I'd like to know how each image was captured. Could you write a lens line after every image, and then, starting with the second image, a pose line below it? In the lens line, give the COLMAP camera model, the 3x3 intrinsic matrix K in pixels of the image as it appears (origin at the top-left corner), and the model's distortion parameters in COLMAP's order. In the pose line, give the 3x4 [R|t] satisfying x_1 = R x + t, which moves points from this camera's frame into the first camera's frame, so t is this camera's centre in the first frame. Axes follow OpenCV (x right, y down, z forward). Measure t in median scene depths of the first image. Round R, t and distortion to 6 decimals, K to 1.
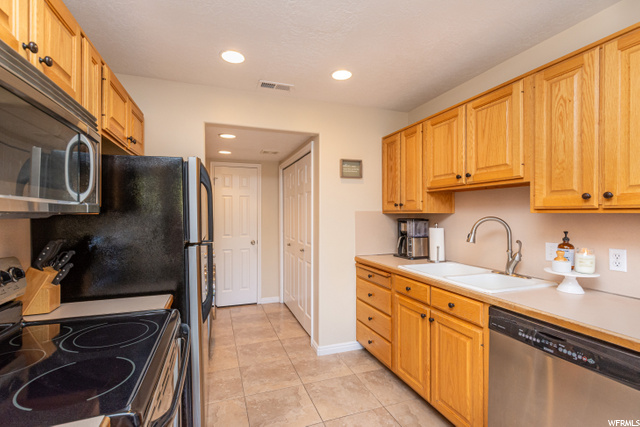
lens RADIAL K [[291.0, 0, 320.0], [0, 291.0, 213.5], [0, 0, 1]] dist [0.000710, 0.000136]
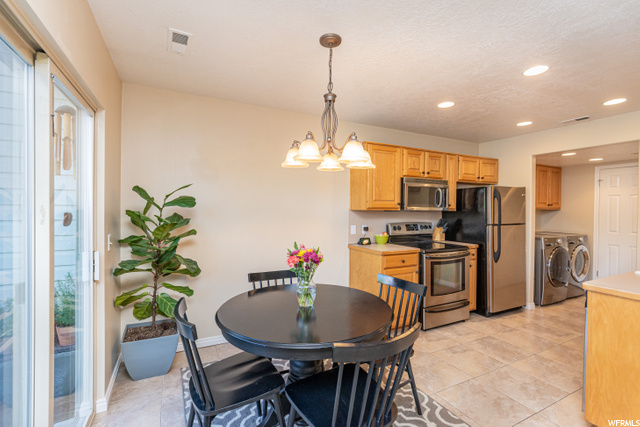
lens RADIAL K [[291.0, 0, 320.0], [0, 291.0, 213.5], [0, 0, 1]] dist [0.000710, 0.000136]
pose [[0.115674, 0.016568, -0.993149, 1.046987], [-0.005307, 0.999857, 0.016062, -0.006820], [0.993273, 0.003413, 0.115745, -0.352914]]
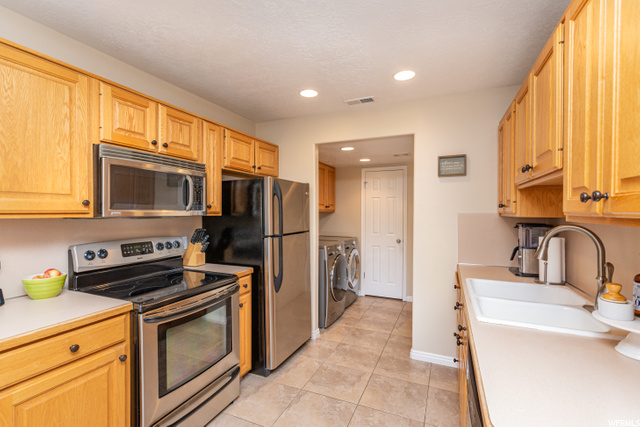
lens RADIAL K [[291.0, 0, 320.0], [0, 291.0, 213.5], [0, 0, 1]] dist [0.000710, 0.000136]
pose [[0.722559, 0.007289, -0.691271, 0.494361], [-0.001456, 0.999958, 0.009022, -0.015783], [0.691308, -0.005513, 0.722539, 0.076771]]
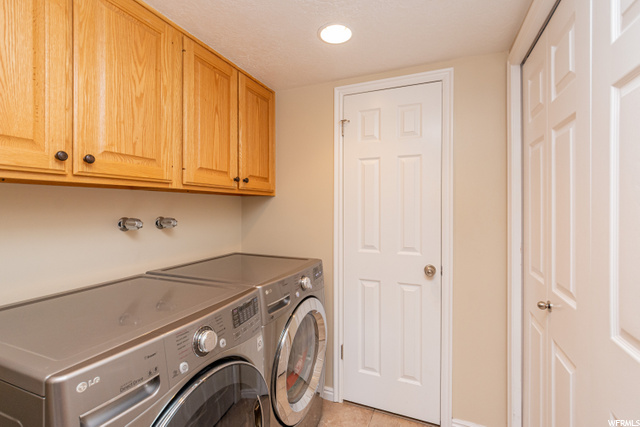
lens RADIAL K [[291.0, 0, 320.0], [0, 291.0, 213.5], [0, 0, 1]] dist [0.000710, 0.000136]
pose [[0.738780, 0.002505, -0.673942, -0.125232], [-0.000700, 0.999995, 0.002949, 0.033990], [0.673946, -0.001706, 0.738778, 1.029588]]
